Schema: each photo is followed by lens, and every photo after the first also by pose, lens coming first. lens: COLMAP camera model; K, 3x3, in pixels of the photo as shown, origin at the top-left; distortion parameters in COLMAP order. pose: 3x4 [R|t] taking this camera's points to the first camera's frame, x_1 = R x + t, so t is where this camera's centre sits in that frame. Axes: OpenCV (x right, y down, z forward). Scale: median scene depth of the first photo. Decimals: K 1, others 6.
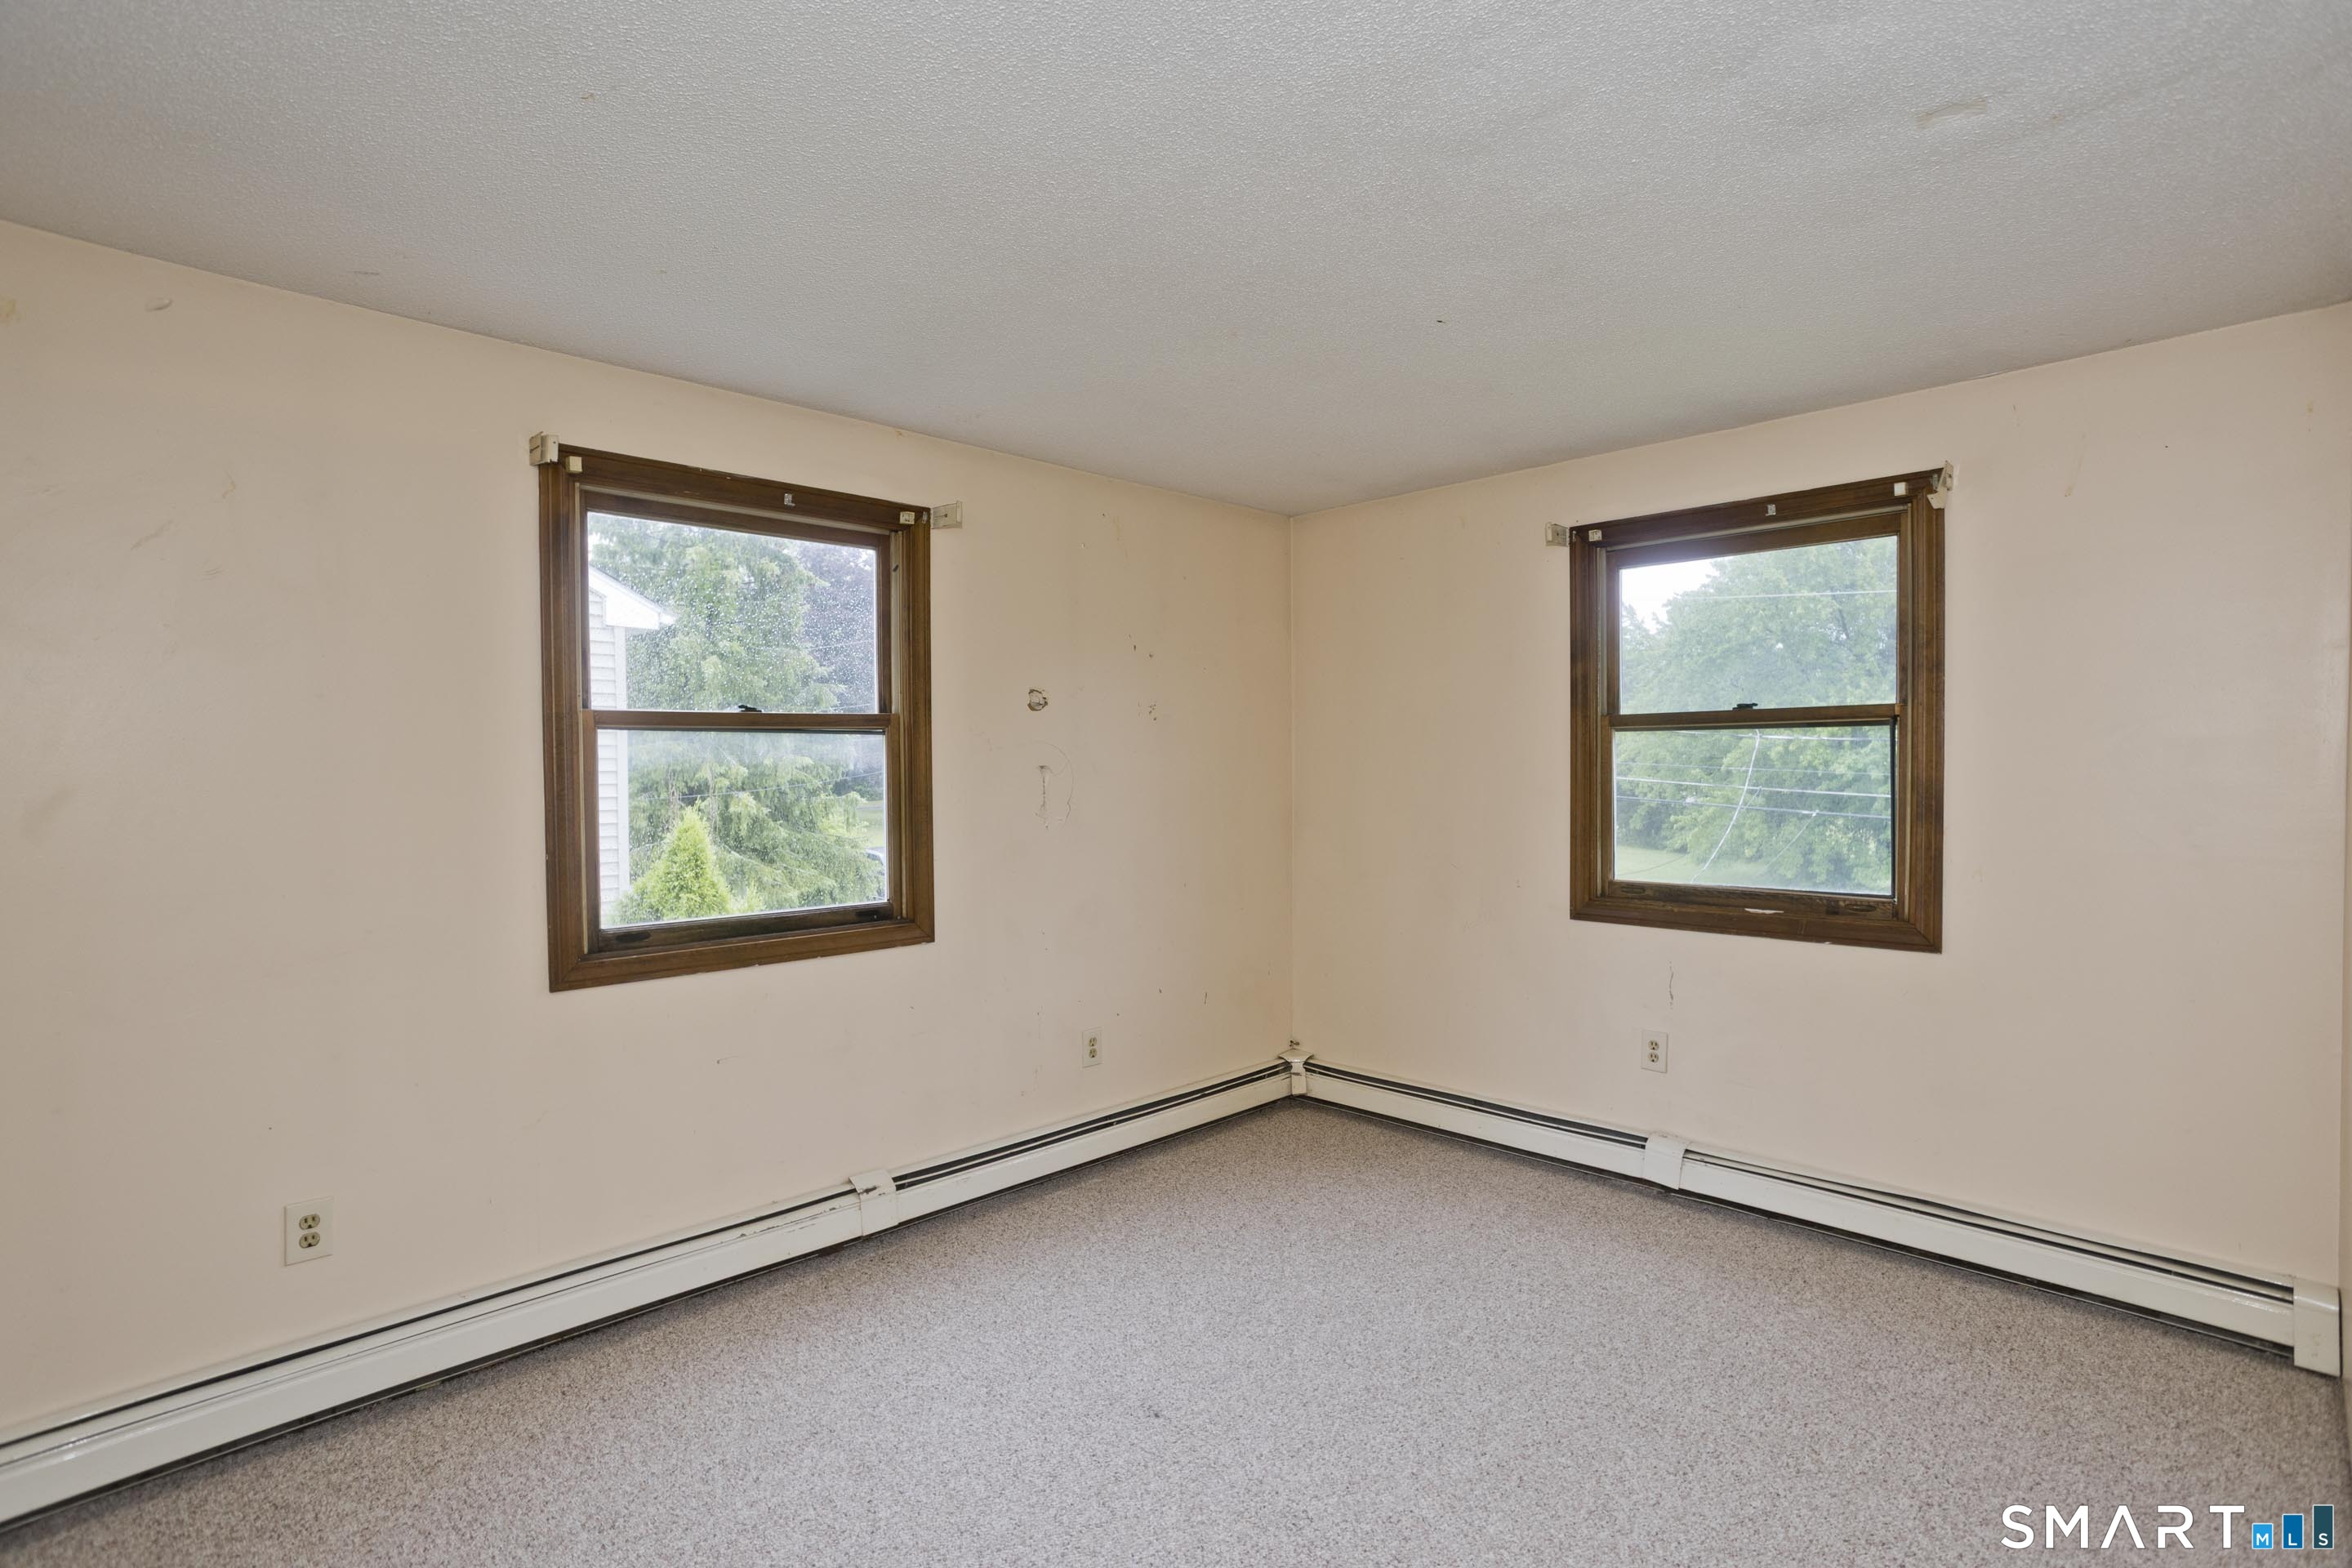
lens RADIAL K [[1126.2, 0, 1185.0], [0, 1126.2, 780.2], [0, 0, 1]] dist [-0.043248, 0.026335]
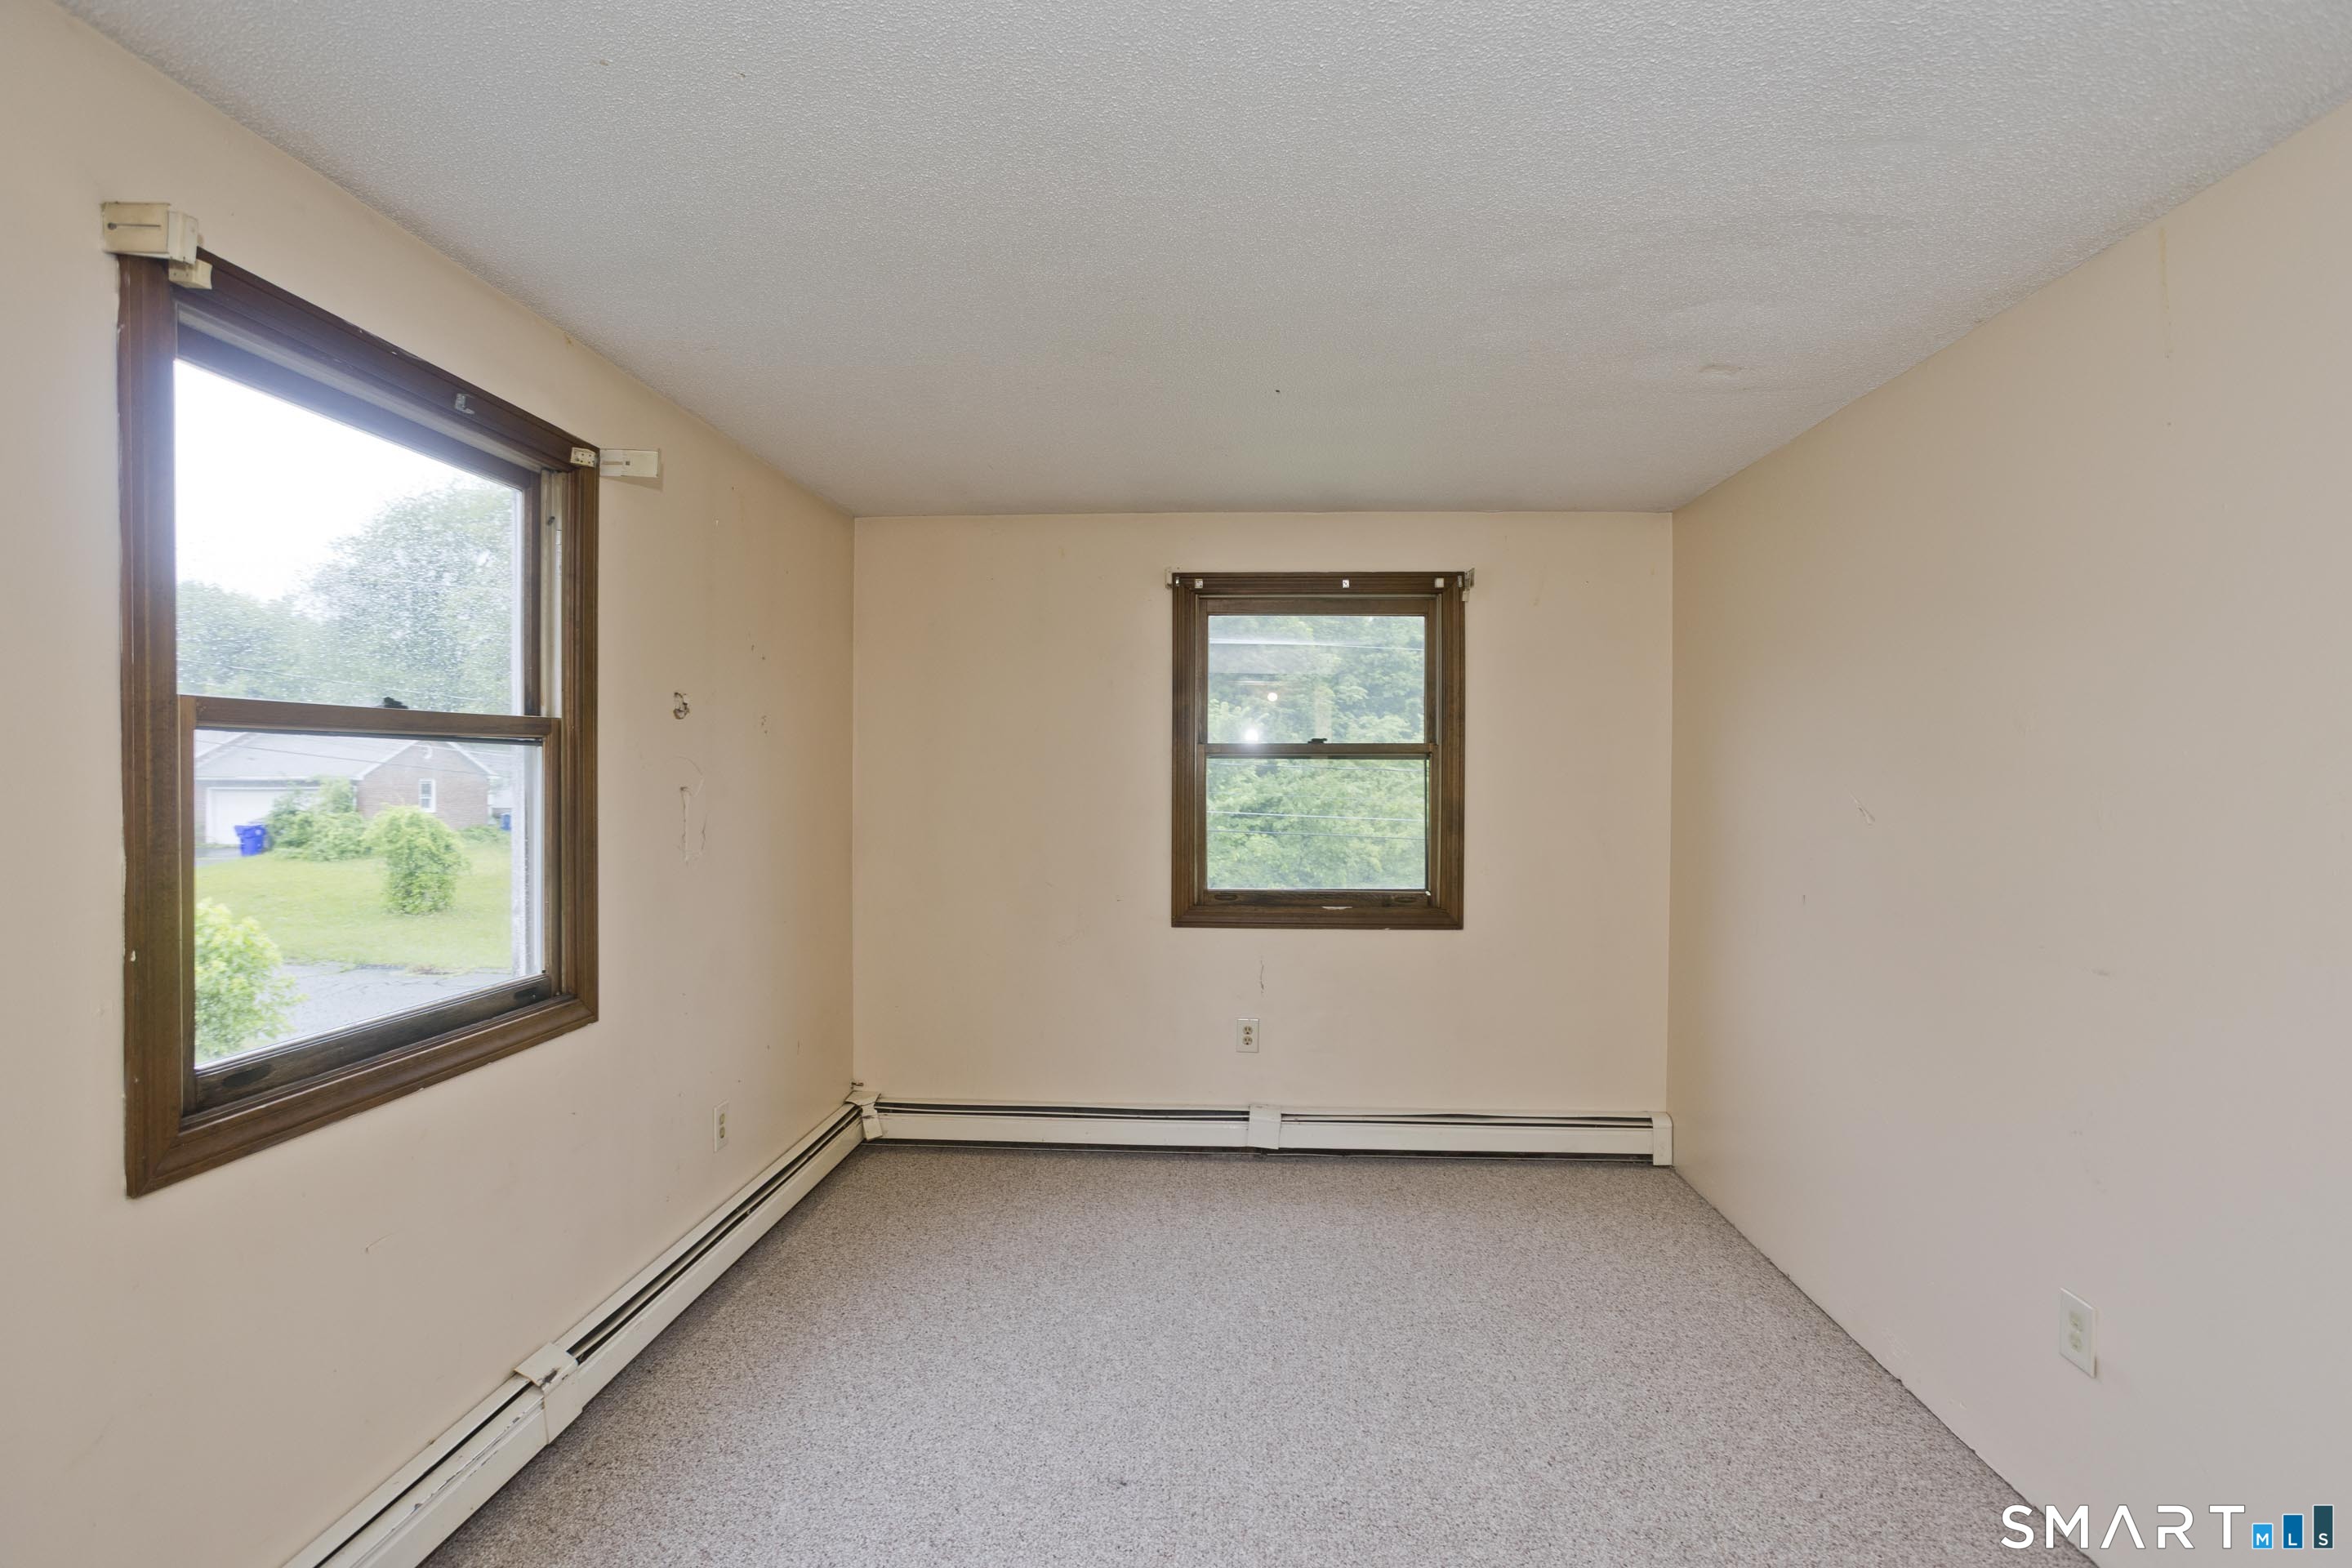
lens RADIAL K [[1128.6, 0, 1183.8], [0, 1128.6, 772.5], [0, 0, 1]] dist [-0.064737, 0.046591]
pose [[0.746475, 0.011413, 0.665316, -0.432263], [-0.002212, 0.999890, -0.014670, -0.013203], [-0.665410, 0.009479, 0.746418, 0.180906]]
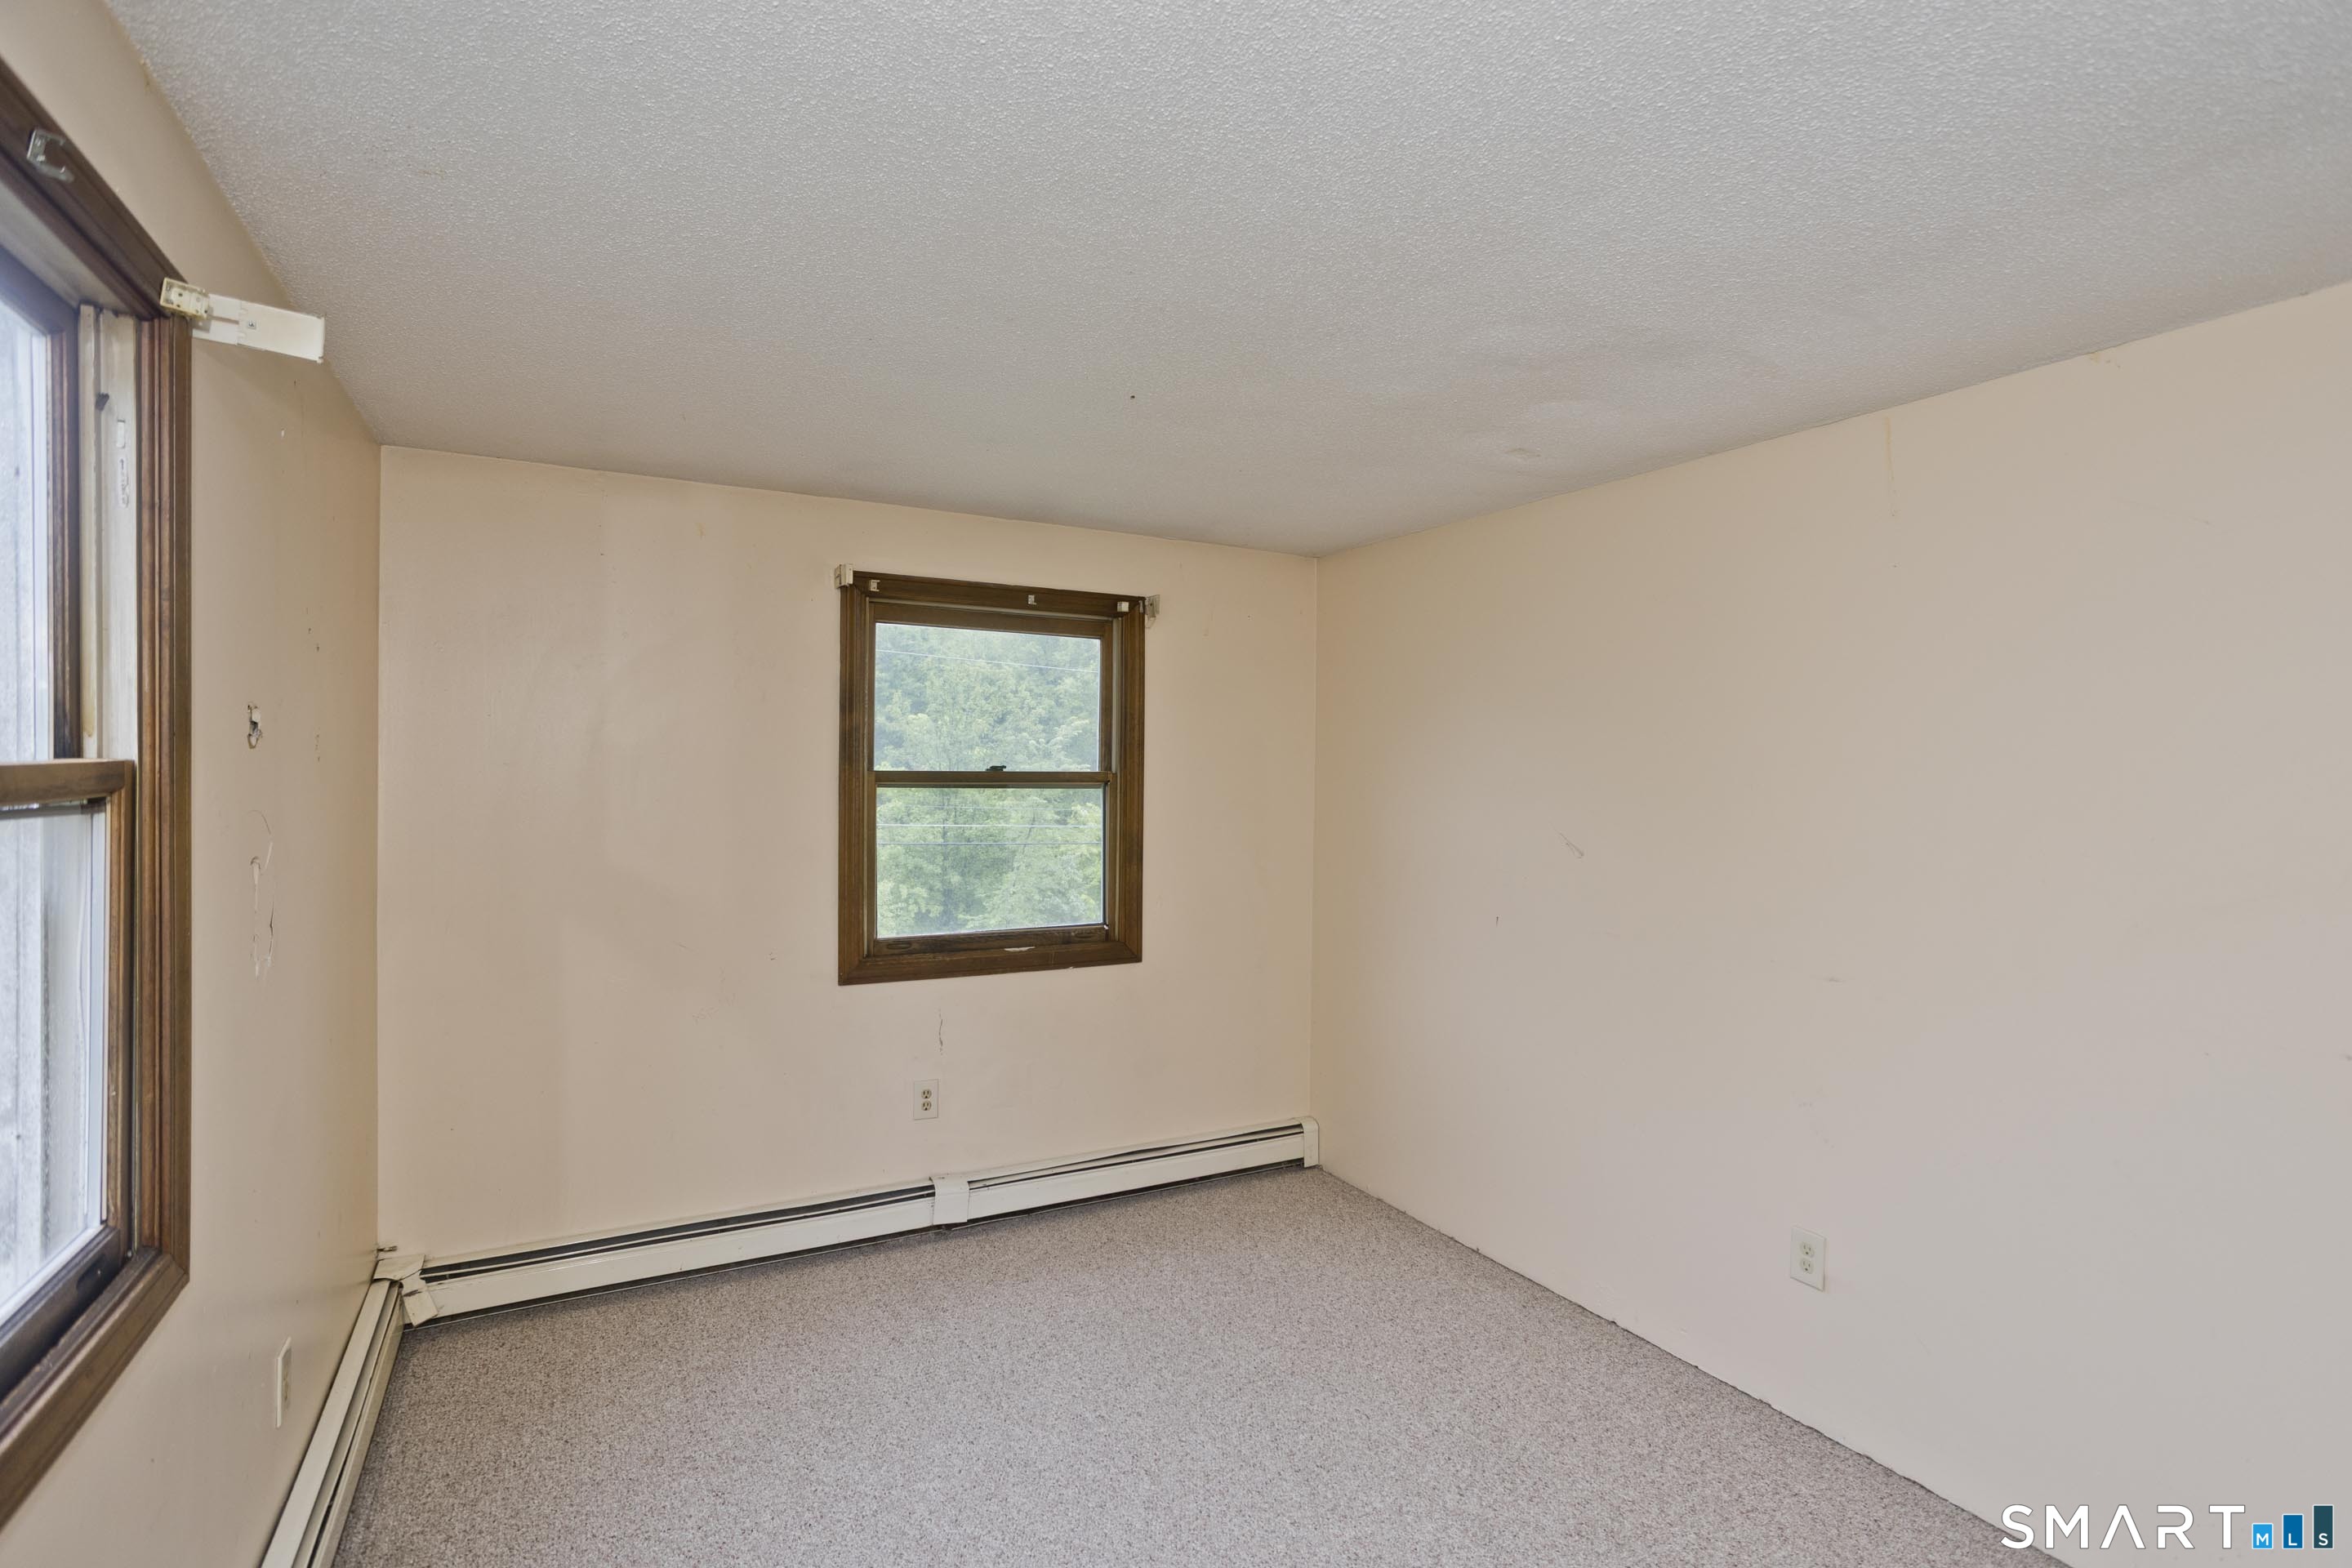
lens RADIAL K [[1126.2, 0, 1185.0], [0, 1126.2, 780.2], [0, 0, 1]] dist [-0.043248, 0.026335]
pose [[0.276469, 0.004439, 0.961013, -0.536639], [-0.001256, 0.999990, -0.004258, -0.050214], [-0.961022, -0.000030, 0.276472, 0.513940]]
